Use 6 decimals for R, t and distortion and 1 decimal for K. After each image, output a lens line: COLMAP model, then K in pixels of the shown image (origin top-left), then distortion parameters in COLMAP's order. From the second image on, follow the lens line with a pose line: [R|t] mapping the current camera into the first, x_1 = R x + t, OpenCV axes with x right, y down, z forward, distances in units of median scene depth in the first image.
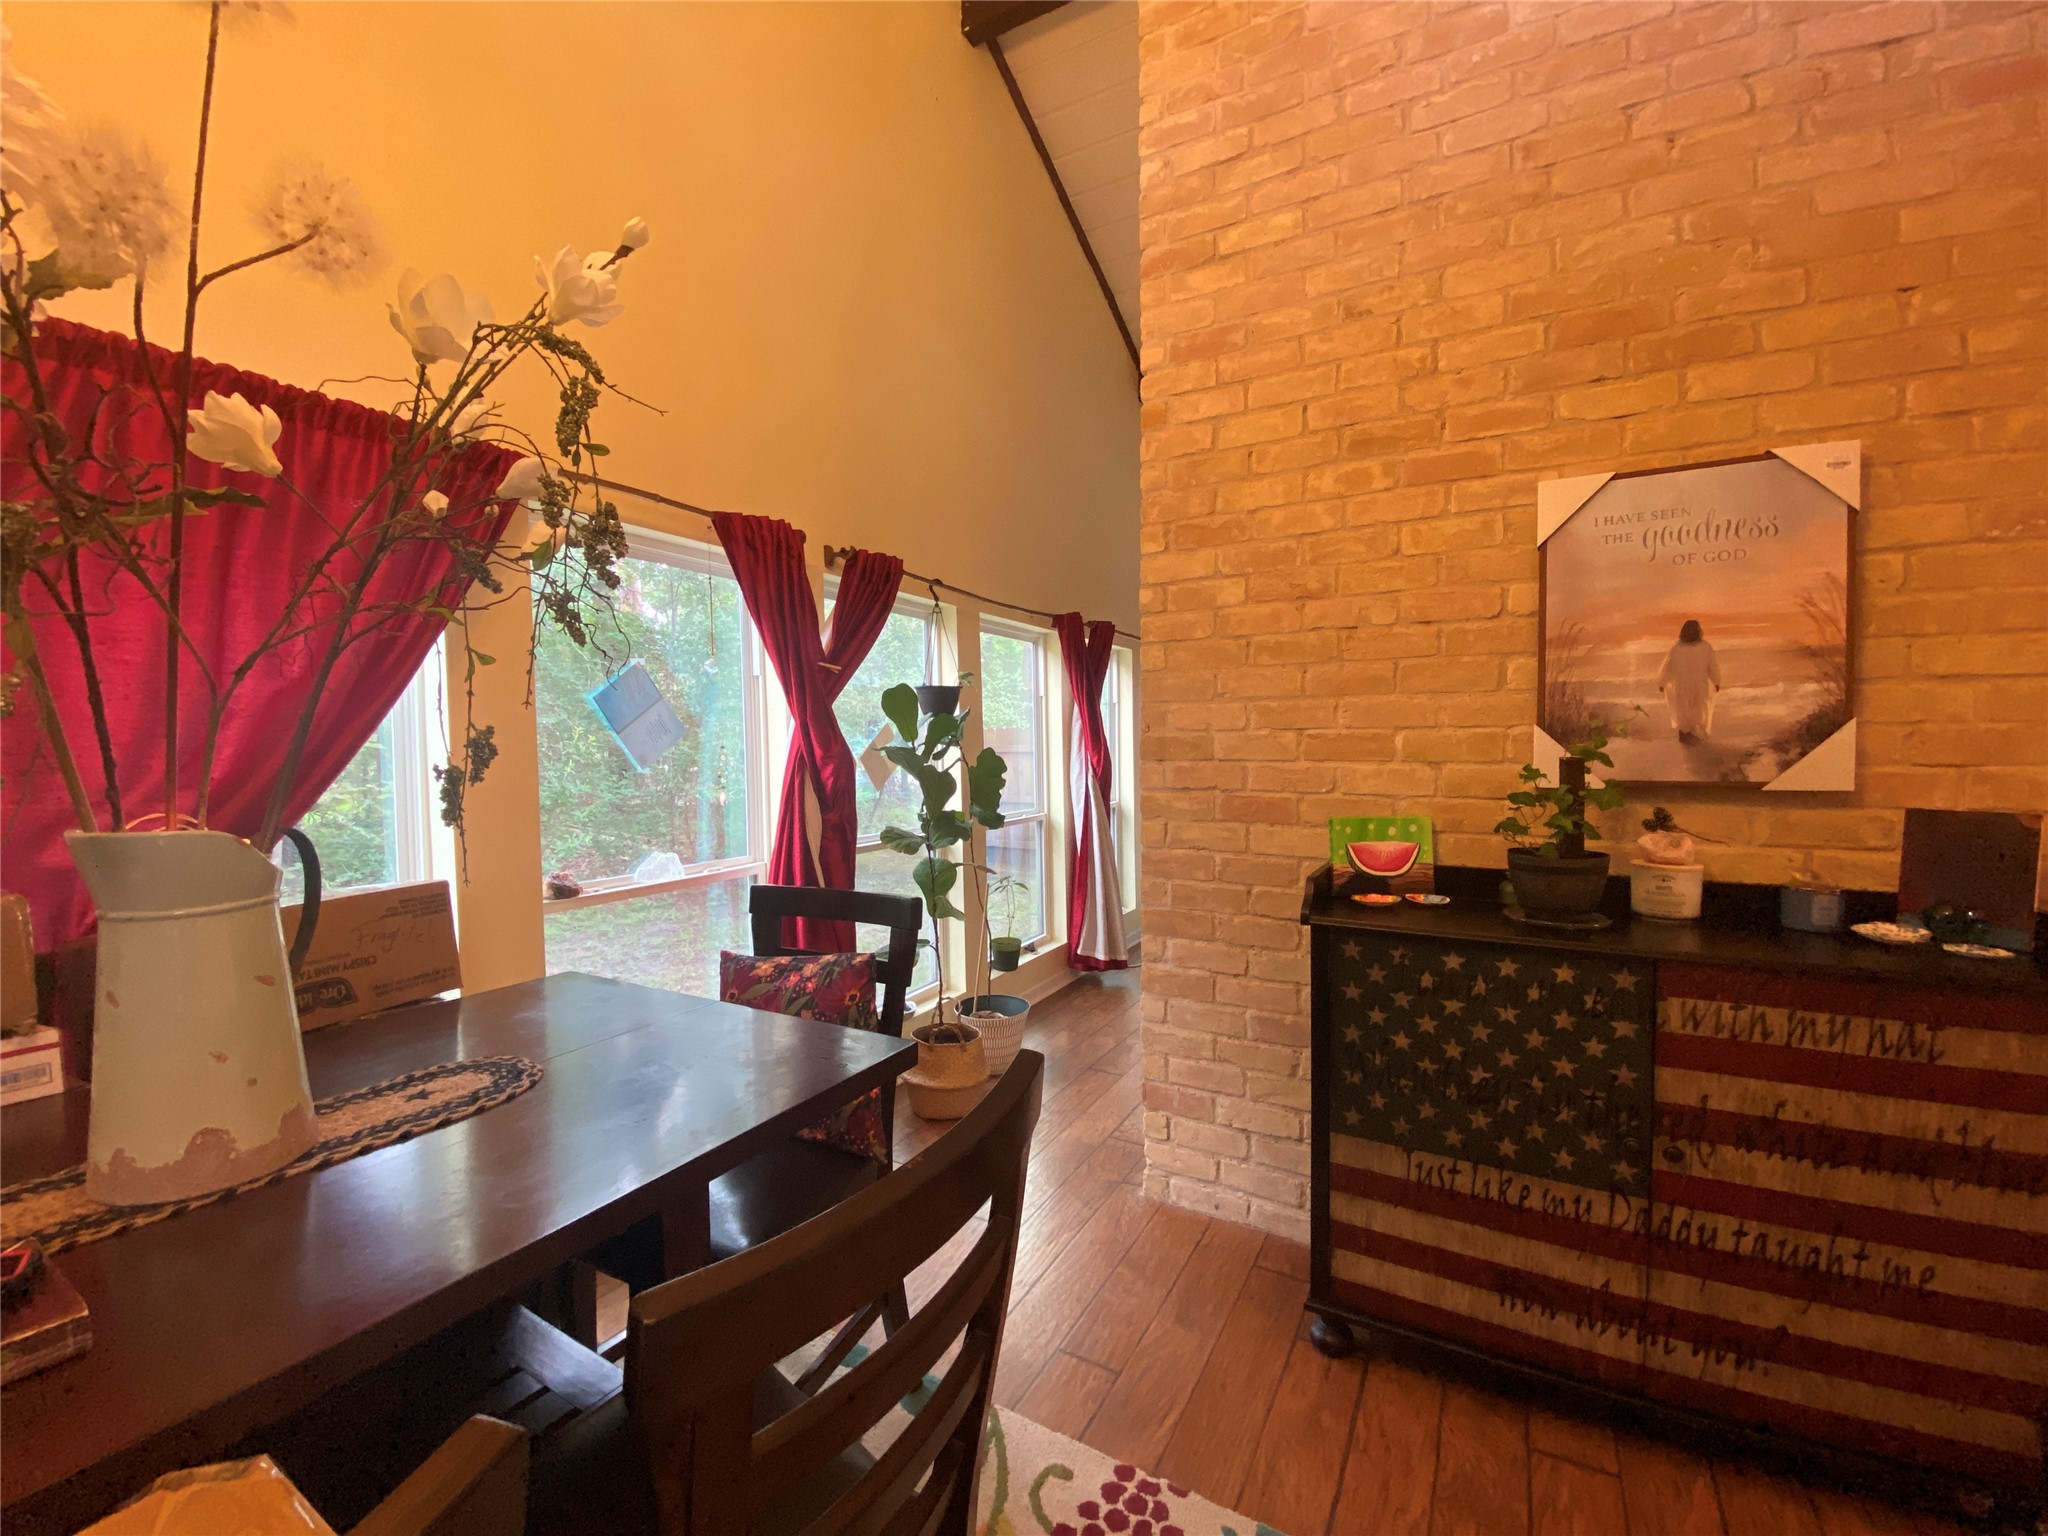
lens RADIAL K [[827.6, 0, 1041.0], [0, 827.6, 762.9], [0, 0, 1]] dist [0.016229, -0.018134]
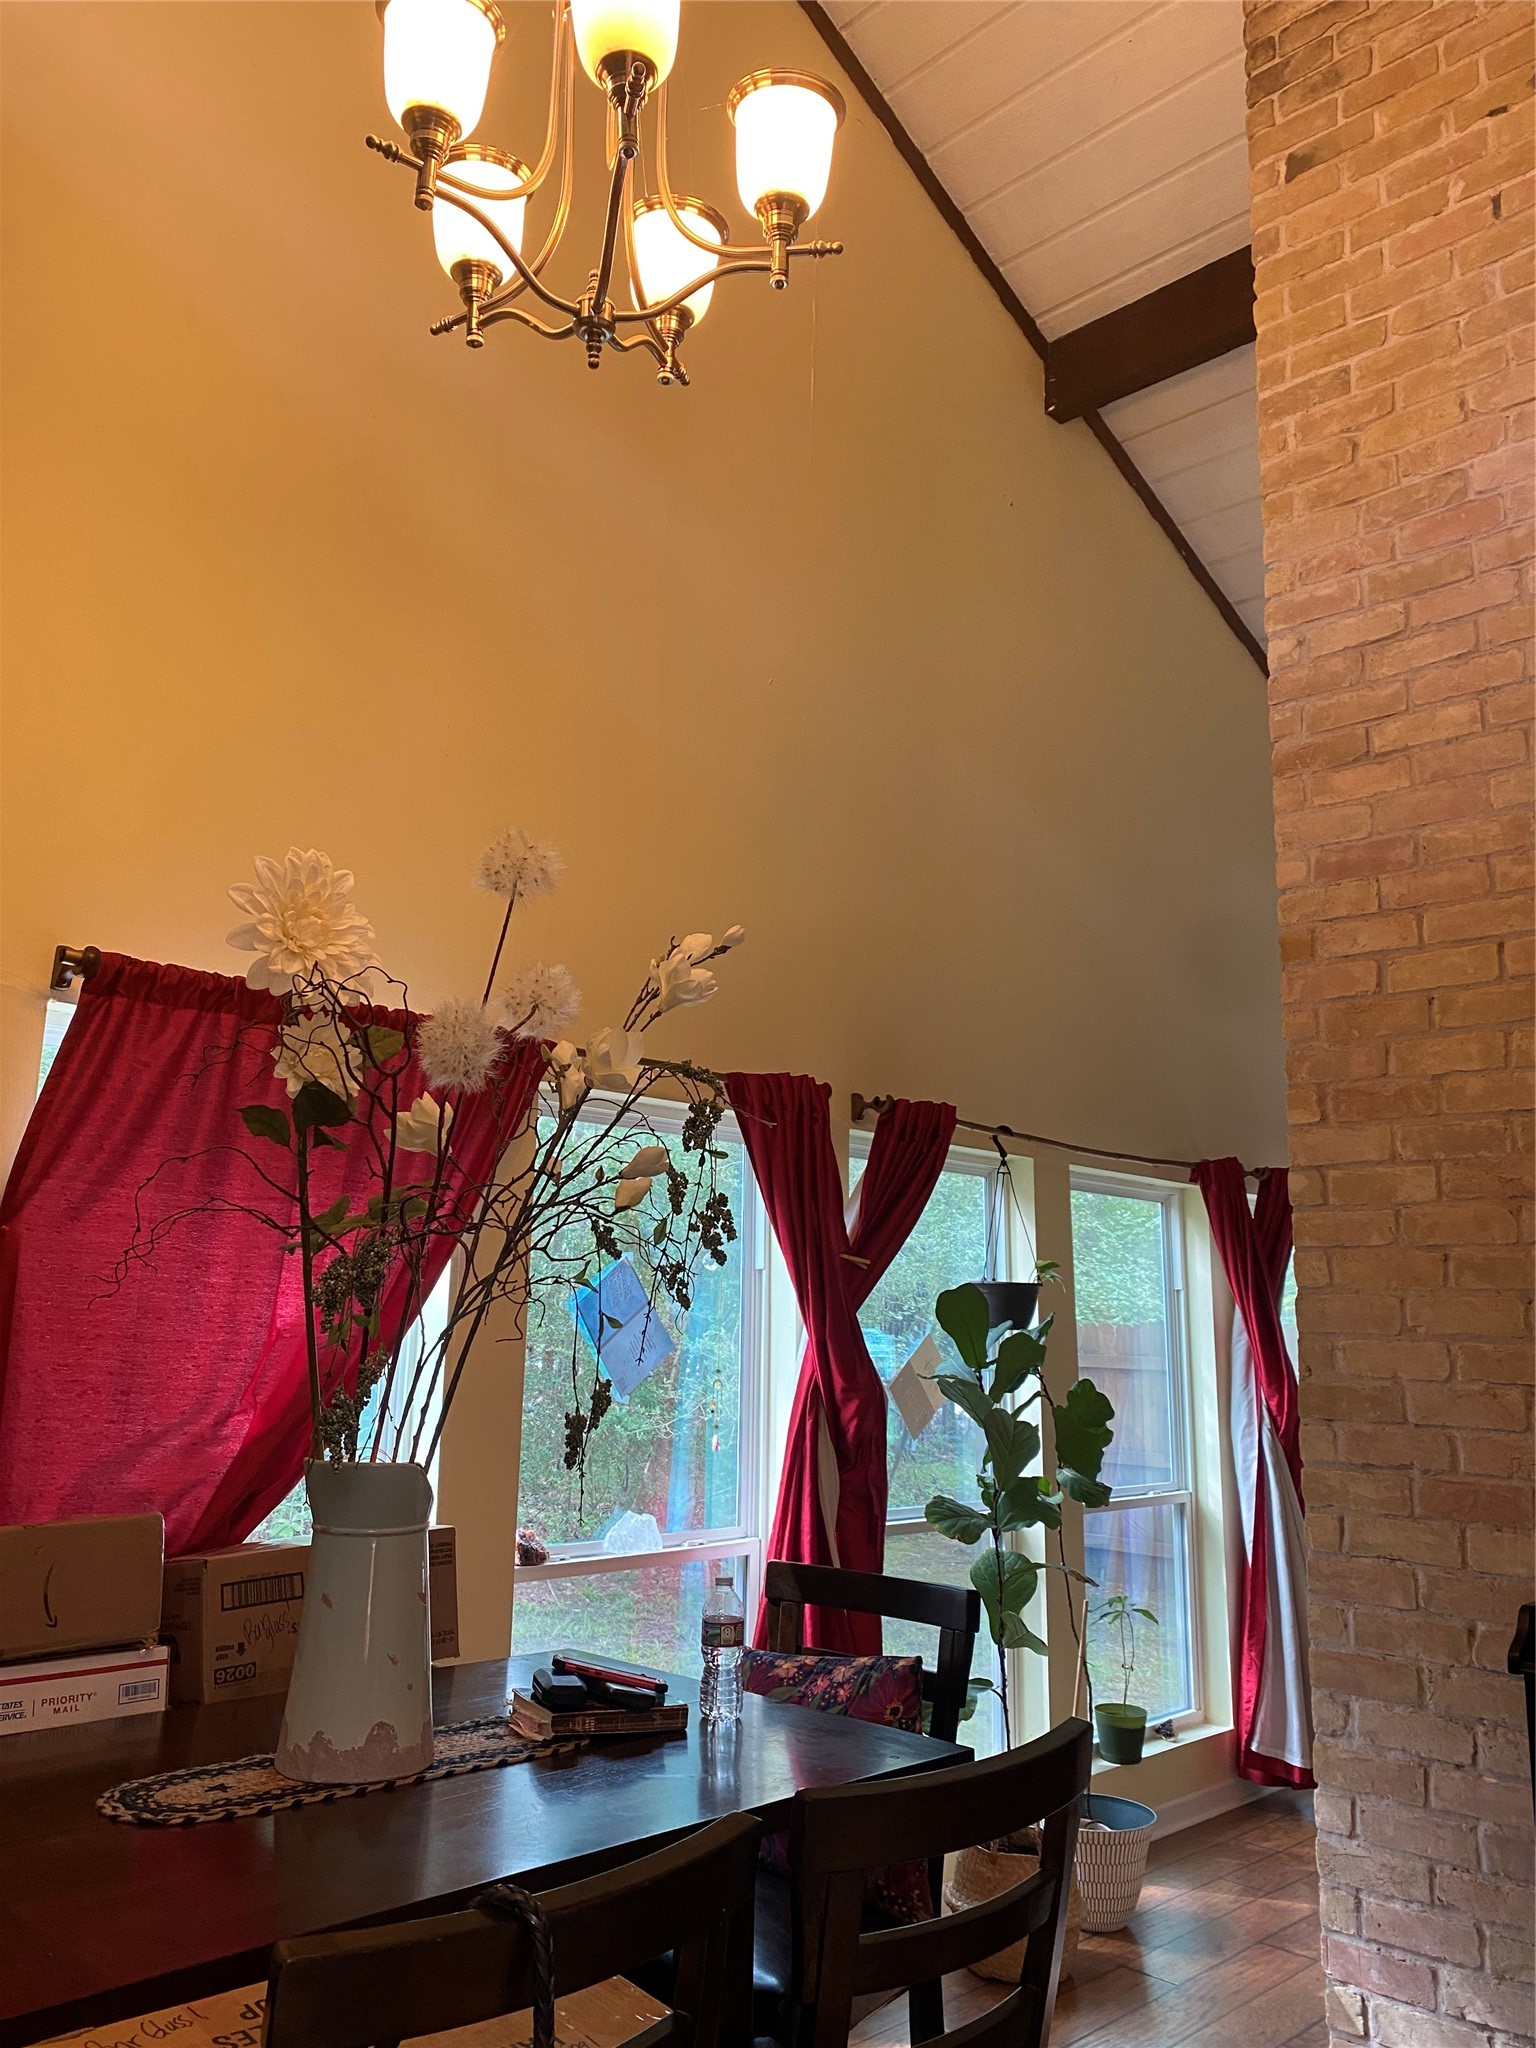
lens RADIAL K [[1566.0, 0, 770.3], [0, 1566.0, 1022.2], [0, 0, 1]] dist [0.012911, -0.022772]
pose [[0.962434, -0.020696, -0.270725, 0.060054], [-0.039355, 0.975928, -0.214513, -0.029172], [0.268648, 0.217109, 0.938452, -0.439401]]
